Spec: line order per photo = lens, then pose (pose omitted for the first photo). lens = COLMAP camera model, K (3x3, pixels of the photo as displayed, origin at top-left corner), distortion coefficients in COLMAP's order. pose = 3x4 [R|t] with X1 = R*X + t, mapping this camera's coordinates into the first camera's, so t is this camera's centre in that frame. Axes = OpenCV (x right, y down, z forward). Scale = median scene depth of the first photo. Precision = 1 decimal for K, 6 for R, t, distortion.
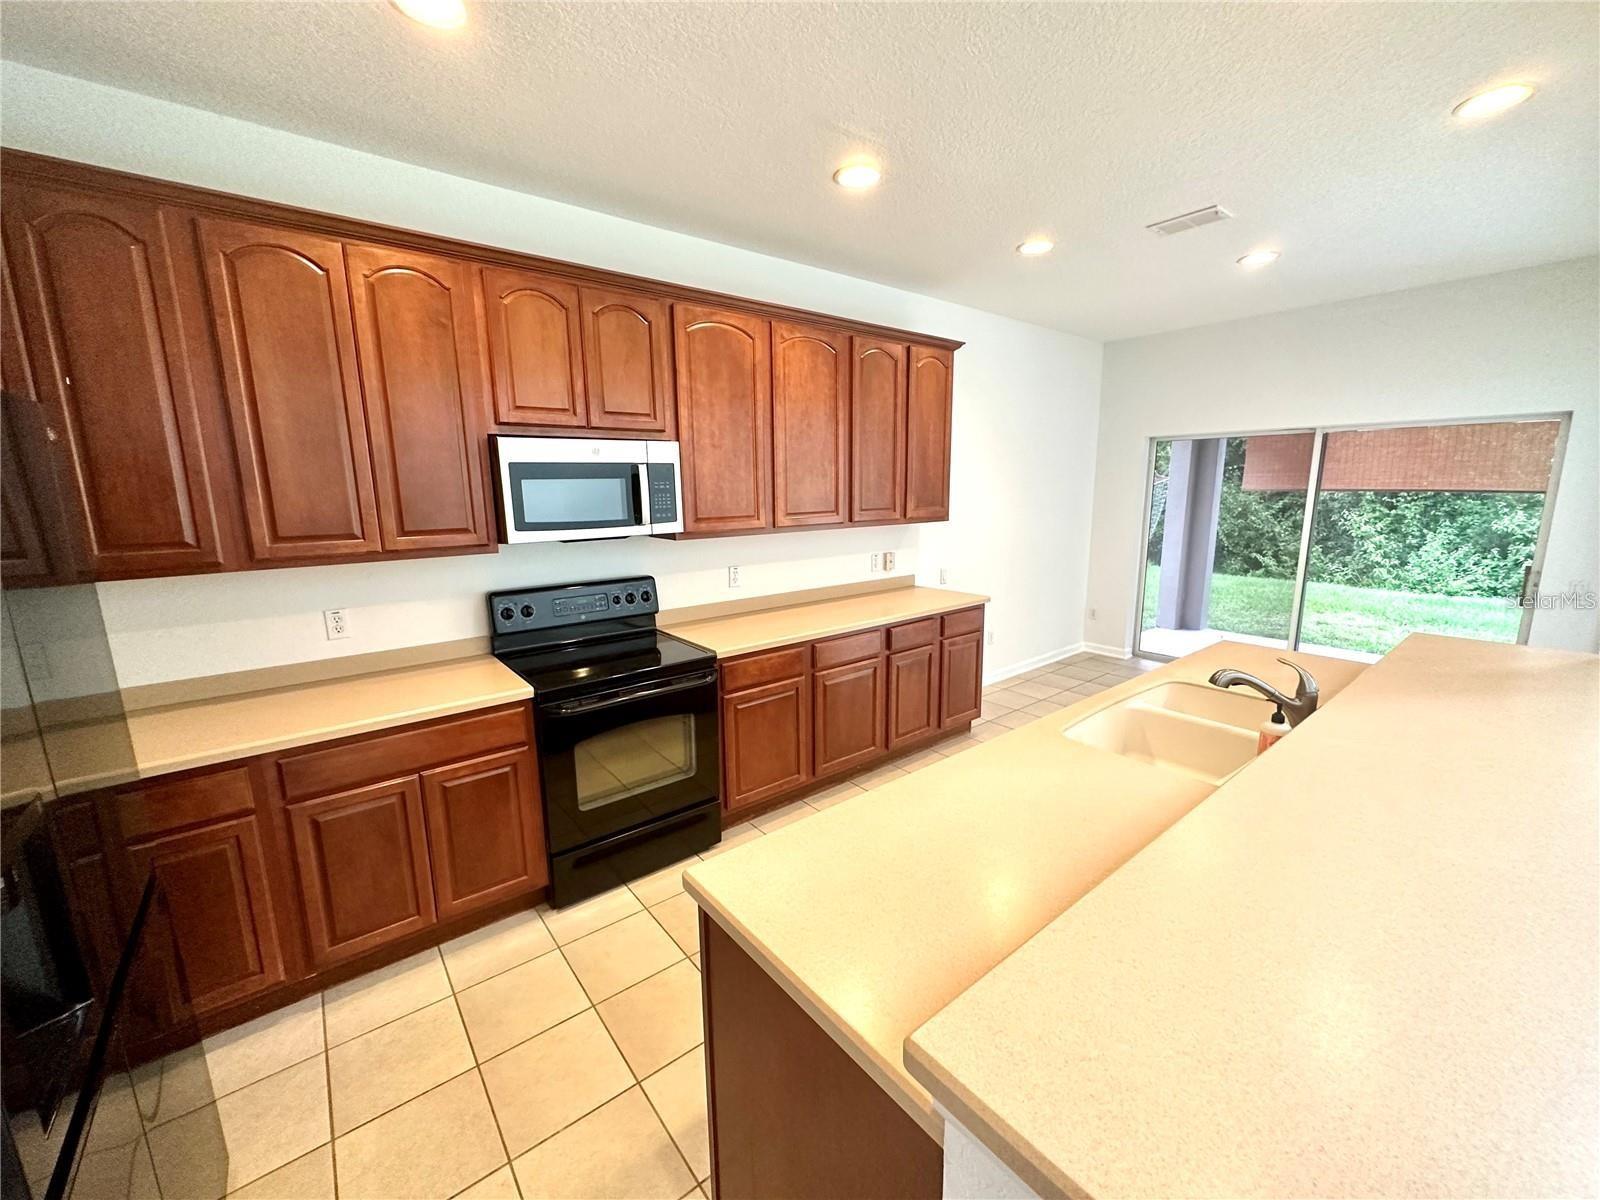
lens RADIAL K [[637.5, 0, 799.8], [0, 637.5, 600.5], [0, 0, 1]] dist [-0.002882, 0.000723]
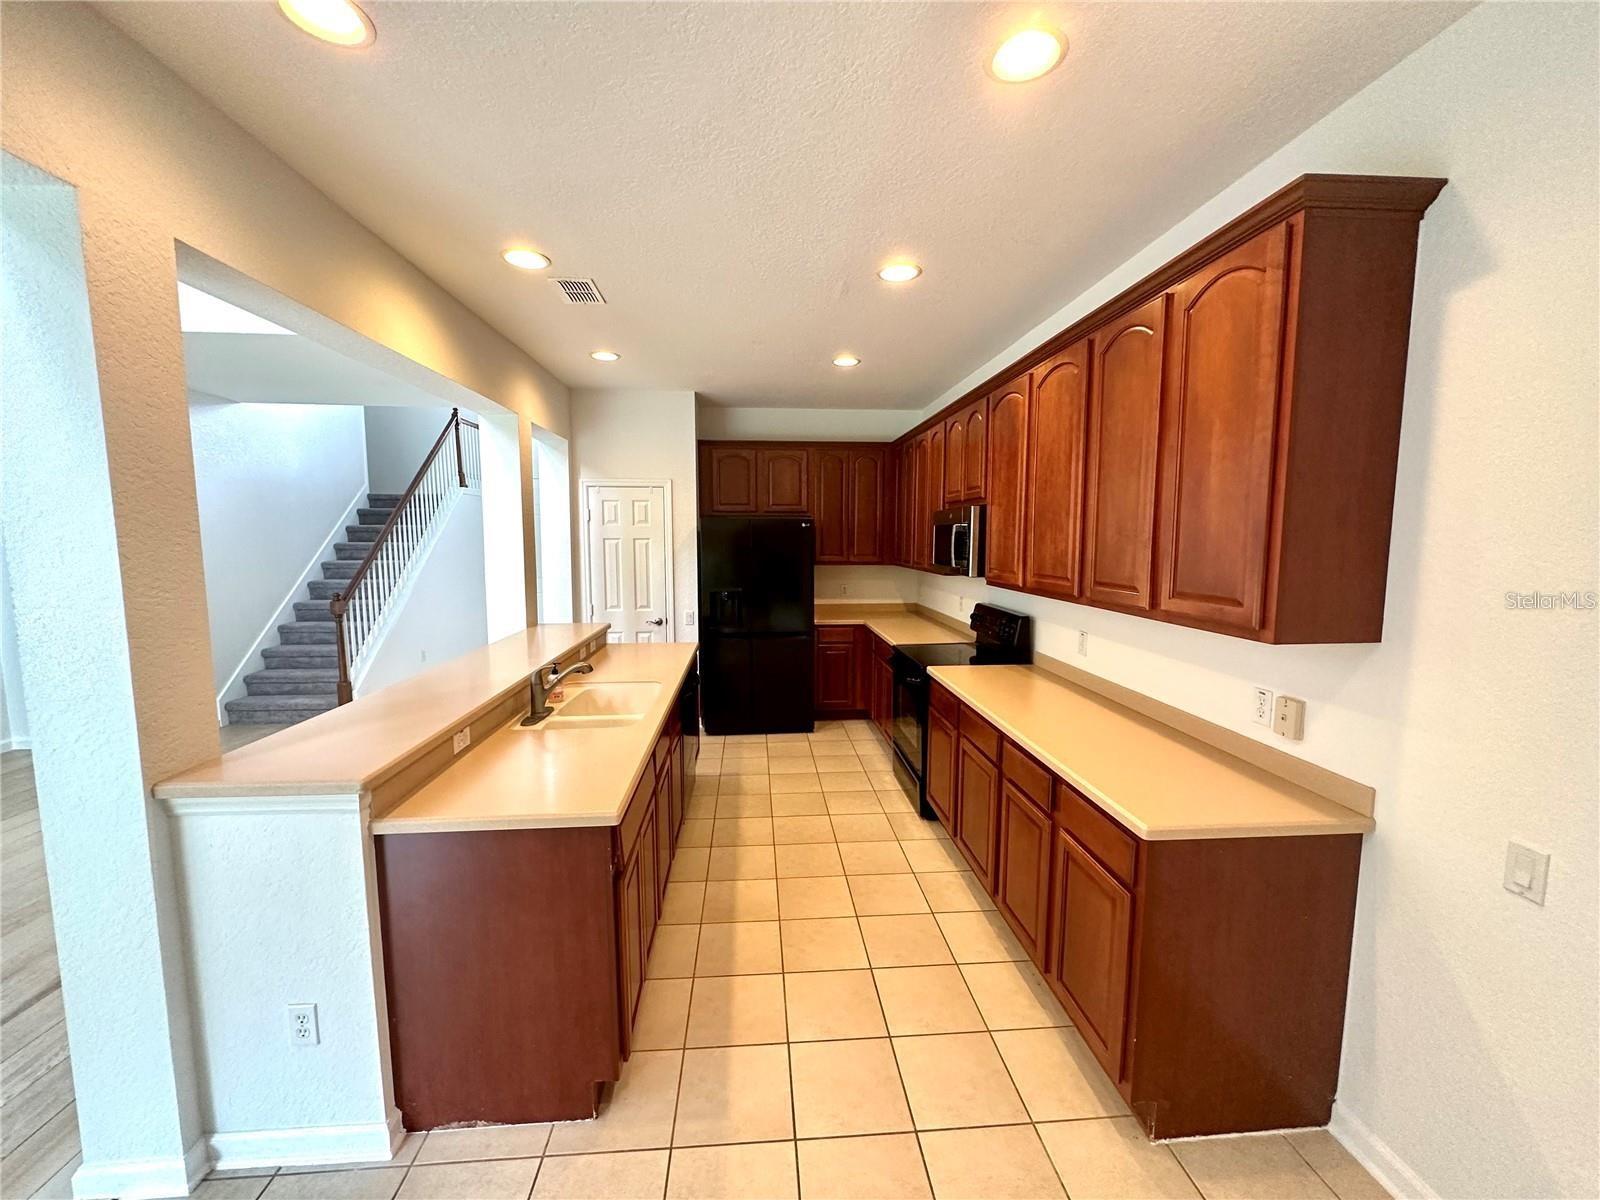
lens RADIAL K [[637.5, 0, 802.0], [0, 637.5, 601.3], [0, 0, 1]] dist [-0.002882, 0.000723]
pose [[-0.558076, 0.096568, -0.824152, 0.912733], [-0.146952, 0.966005, 0.212698, -0.245027], [0.816674, 0.239812, -0.524913, 1.233154]]
